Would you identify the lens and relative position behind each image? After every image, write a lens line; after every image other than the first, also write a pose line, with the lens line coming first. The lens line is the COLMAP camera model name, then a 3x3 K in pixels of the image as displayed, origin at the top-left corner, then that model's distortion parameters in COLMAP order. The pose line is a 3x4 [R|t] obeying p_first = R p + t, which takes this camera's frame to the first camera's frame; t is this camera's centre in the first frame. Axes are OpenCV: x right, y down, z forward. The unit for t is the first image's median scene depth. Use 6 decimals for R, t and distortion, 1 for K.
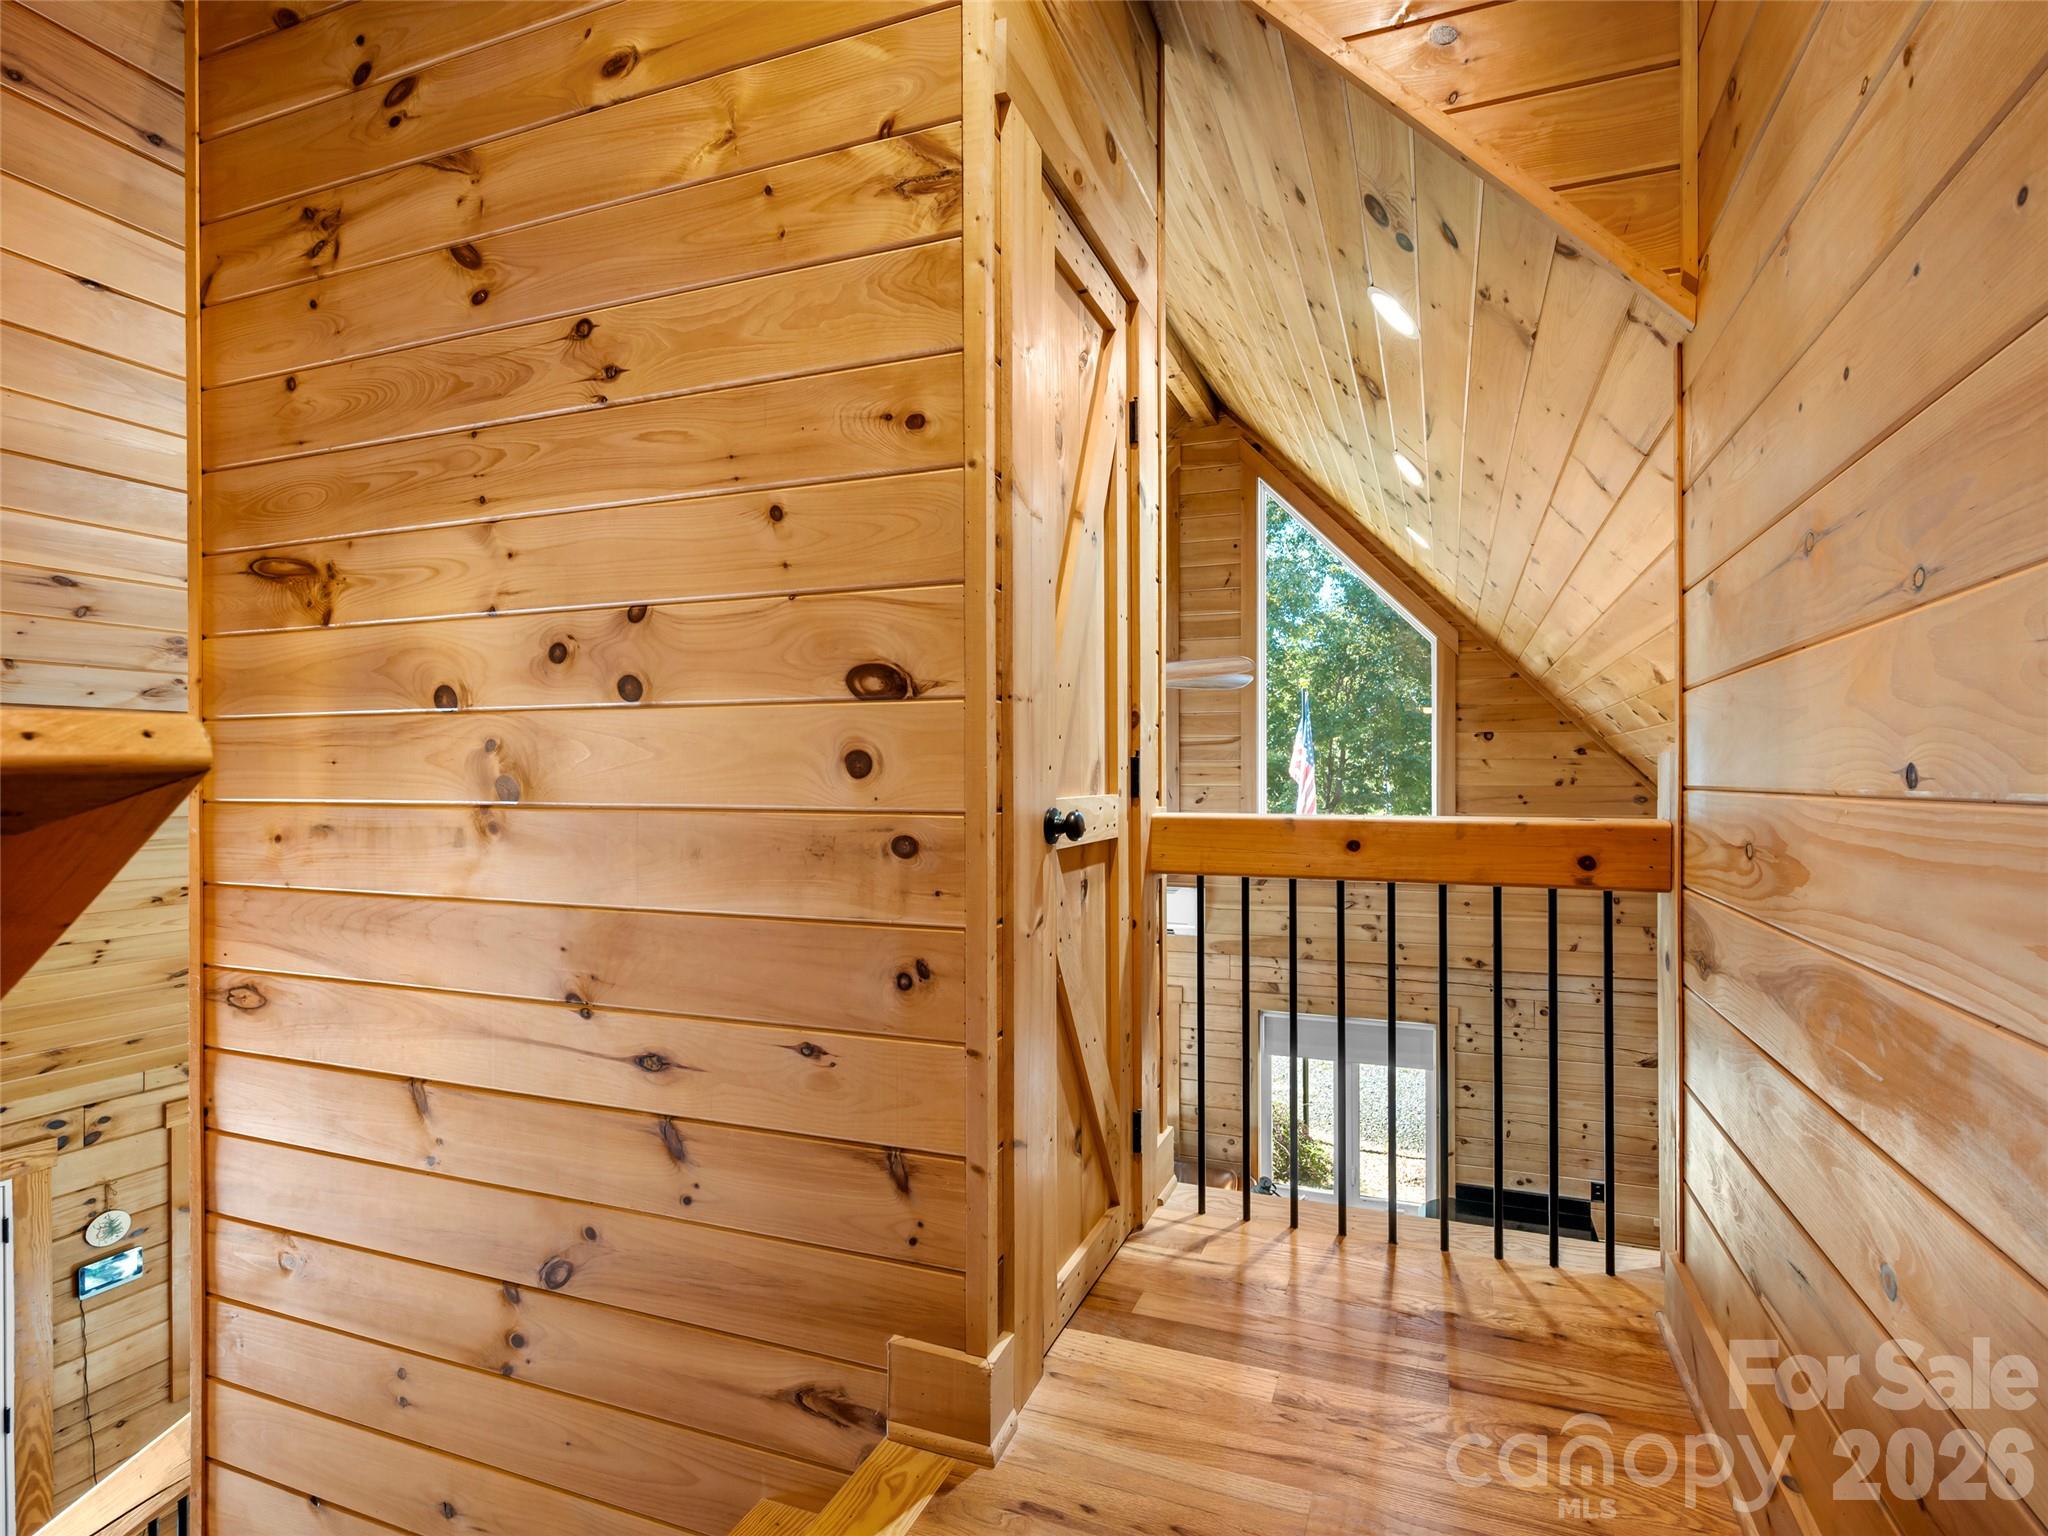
lens RADIAL K [[926.9, 0, 1139.4], [0, 926.9, 769.9], [0, 0, 1]] dist [0.001453, -0.001432]
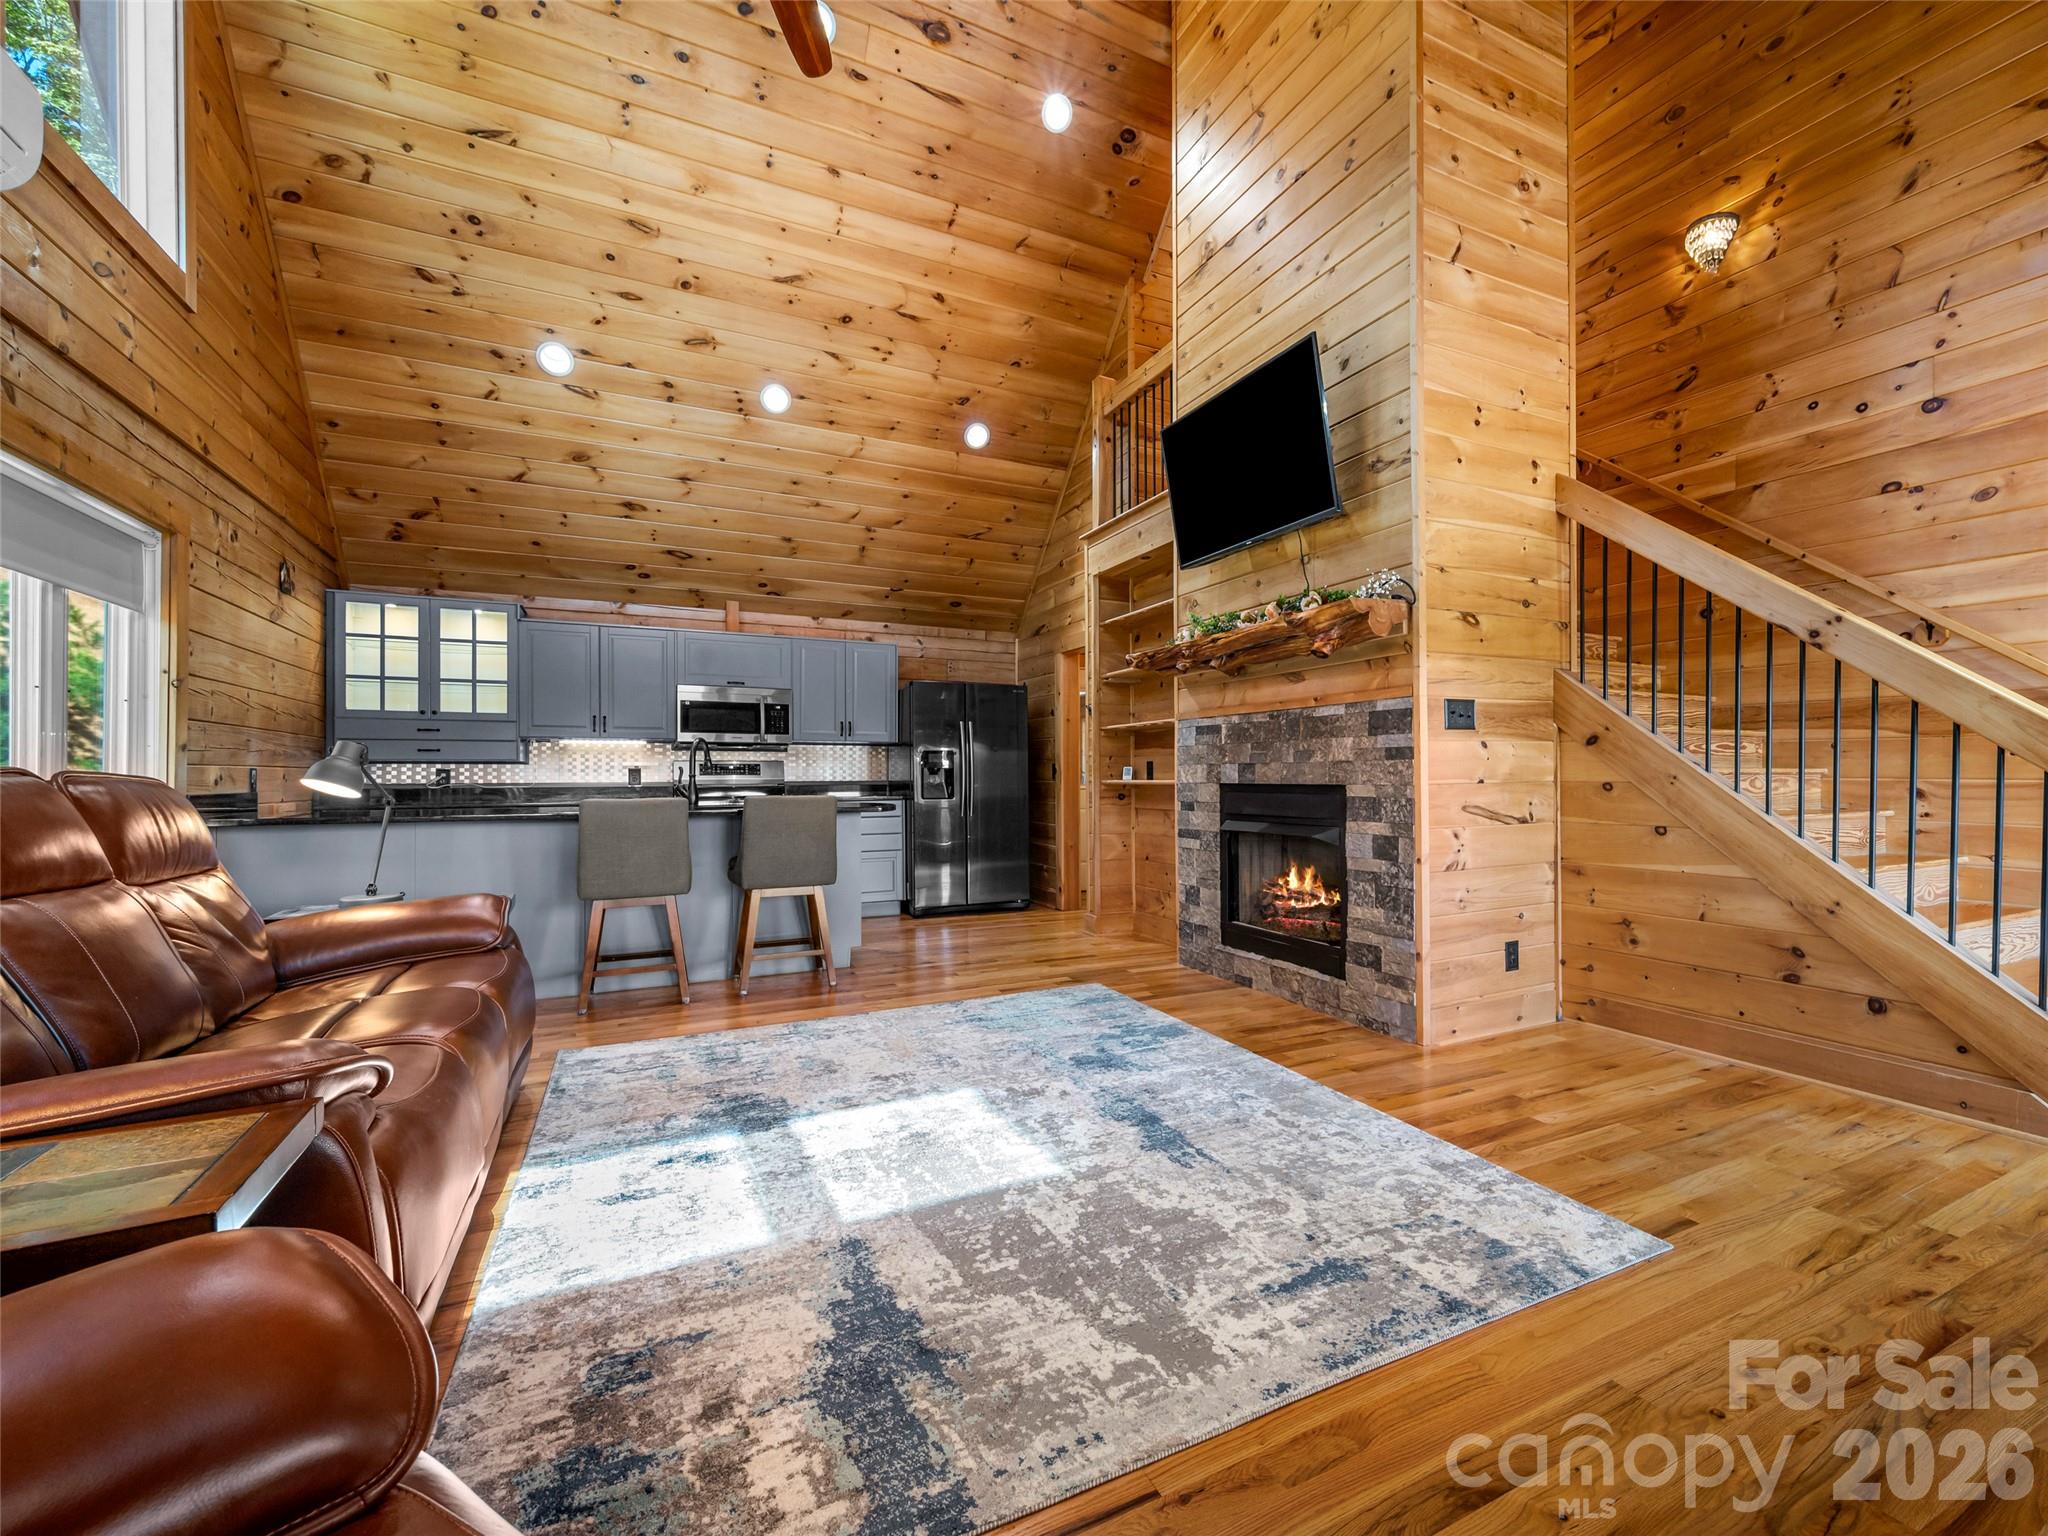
lens RADIAL K [[926.9, 0, 1156.0], [0, 926.9, 772.9], [0, 0, 1]] dist [0.001453, -0.001432]
pose [[-0.738280, 0.006966, 0.674458, -0.557522], [0.005584, 0.999976, -0.004216, 0.441120], [-0.674471, 0.000654, -0.738301, 1.028759]]
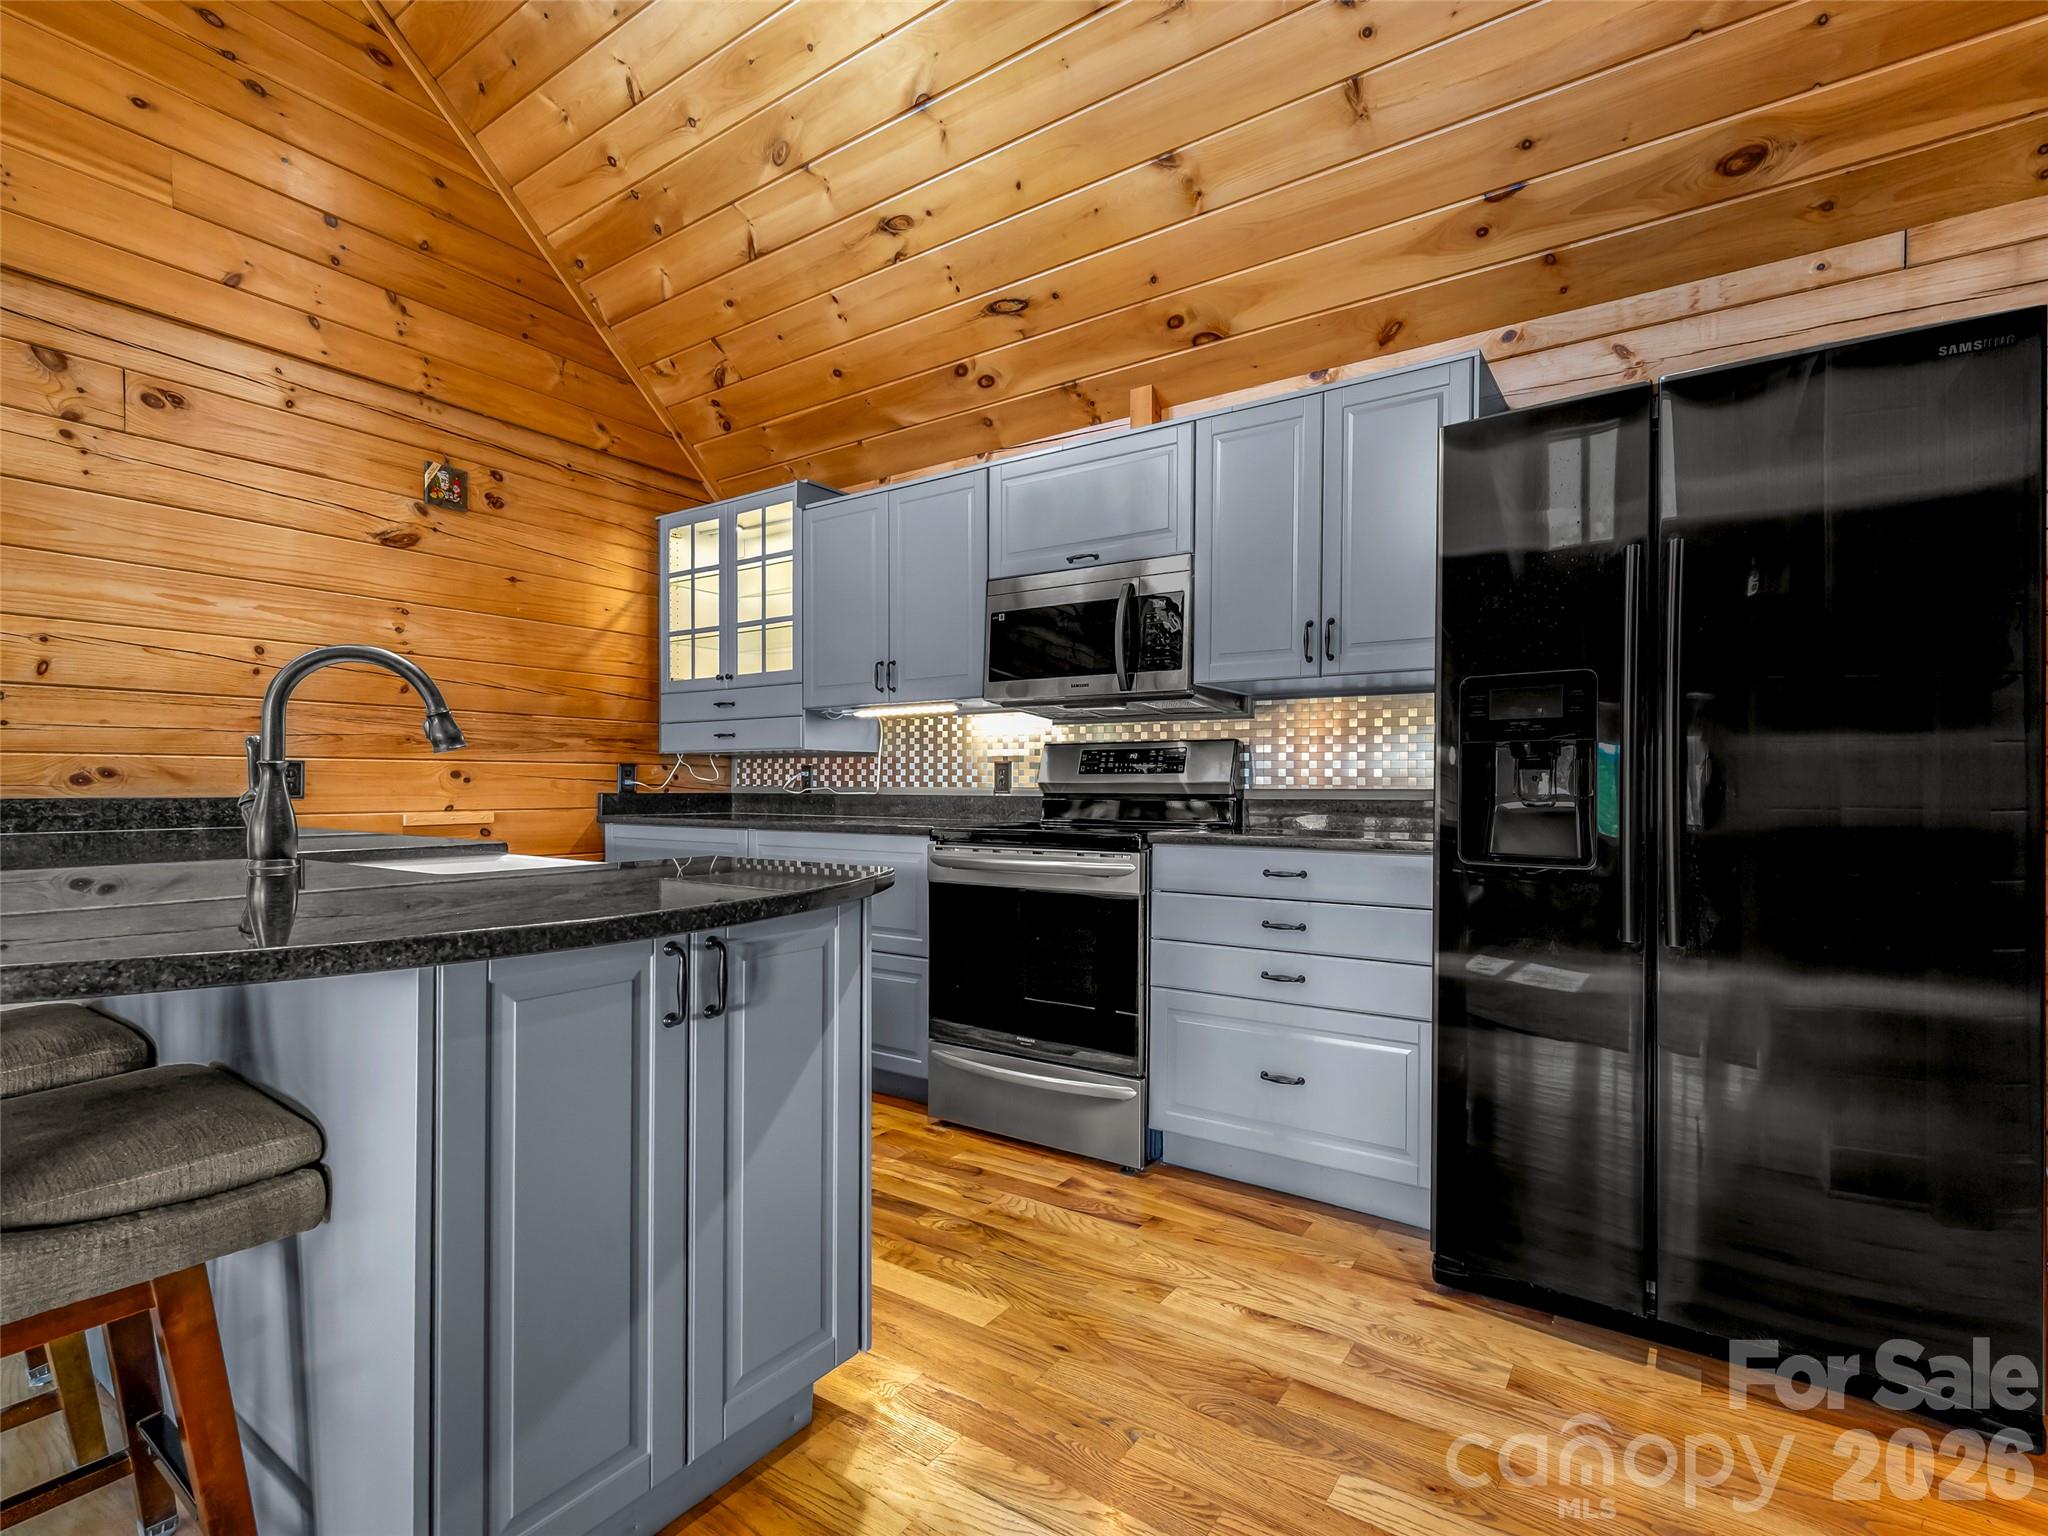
lens RADIAL K [[926.9, 0, 1124.7], [0, 926.9, 792.5], [0, 0, 1]] dist [0.001453, -0.001432]
pose [[0.235408, -0.005186, 0.971883, 0.102184], [-0.002839, 0.999978, 0.006023, 0.443167], [-0.971892, -0.004177, 0.235388, 0.416970]]
